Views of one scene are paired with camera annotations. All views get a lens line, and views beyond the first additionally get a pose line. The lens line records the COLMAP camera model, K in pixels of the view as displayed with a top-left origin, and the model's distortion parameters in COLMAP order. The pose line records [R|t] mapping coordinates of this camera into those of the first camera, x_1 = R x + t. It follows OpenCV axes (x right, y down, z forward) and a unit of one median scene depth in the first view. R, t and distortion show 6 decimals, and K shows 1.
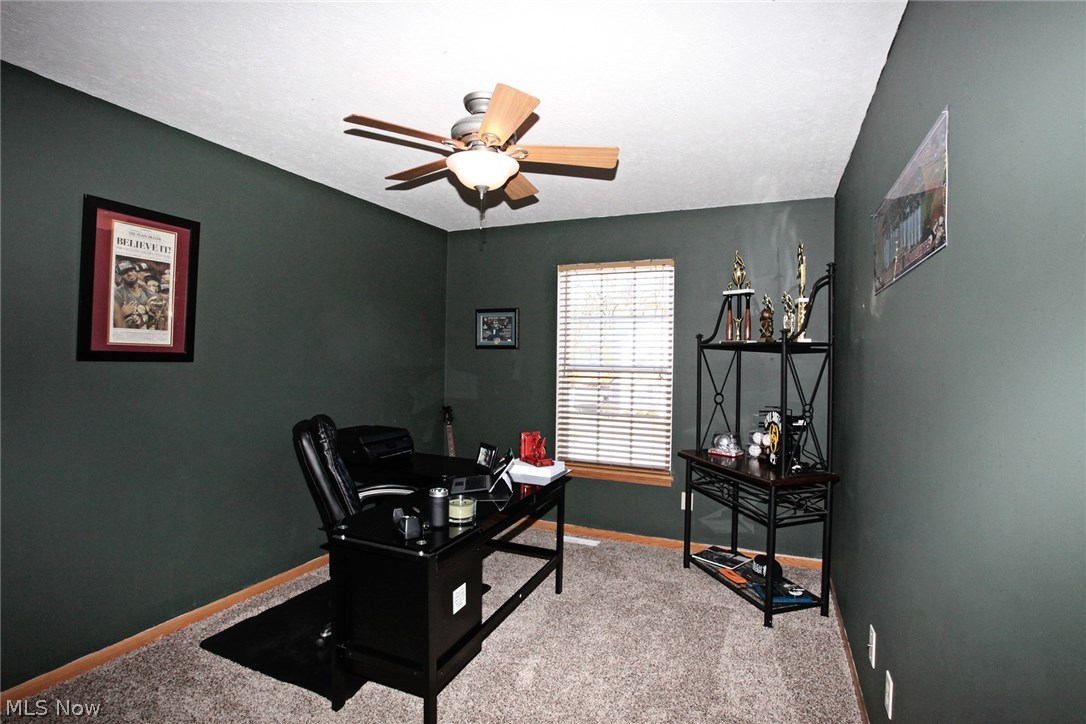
lens RADIAL K [[532.2, 0, 543.0], [0, 532.2, 362.0], [0, 0, 1]] dist [-0.071615, 0.031727]
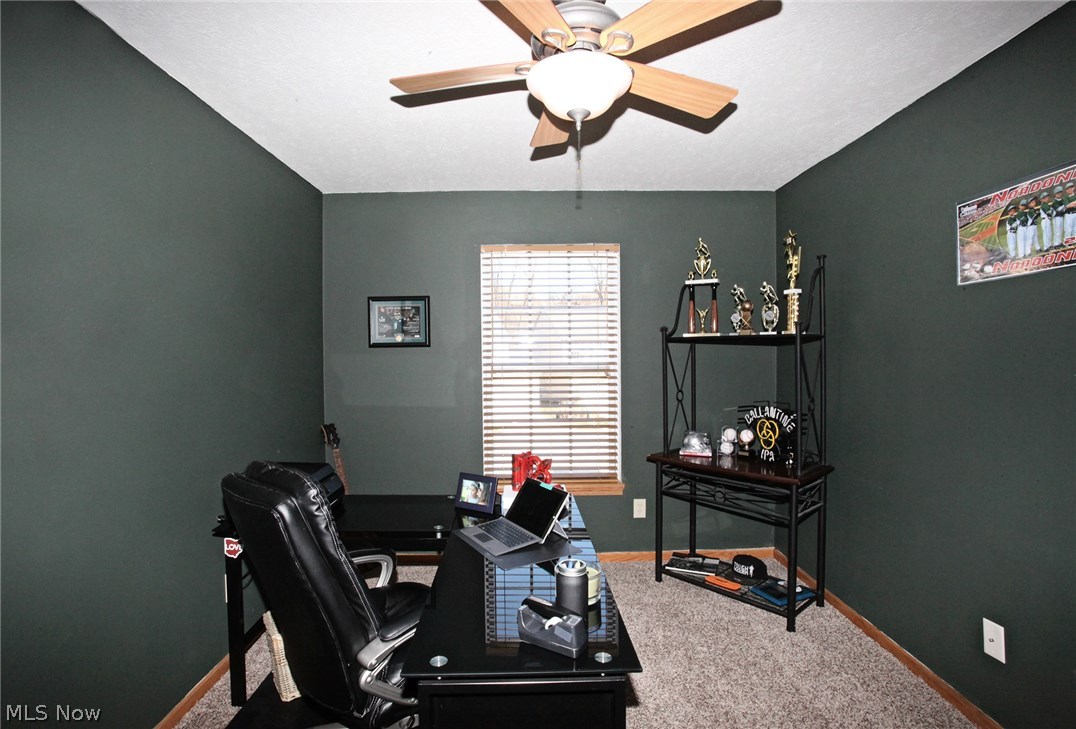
lens RADIAL K [[539.8, 0, 553.6], [0, 539.8, 366.0], [0, 0, 1]] dist [-0.071793, 0.036779]
pose [[0.909152, -0.033561, 0.415111, -0.268949], [0.027144, 0.999404, 0.021350, -0.009642], [-0.415580, -0.008142, 0.909520, 0.228955]]
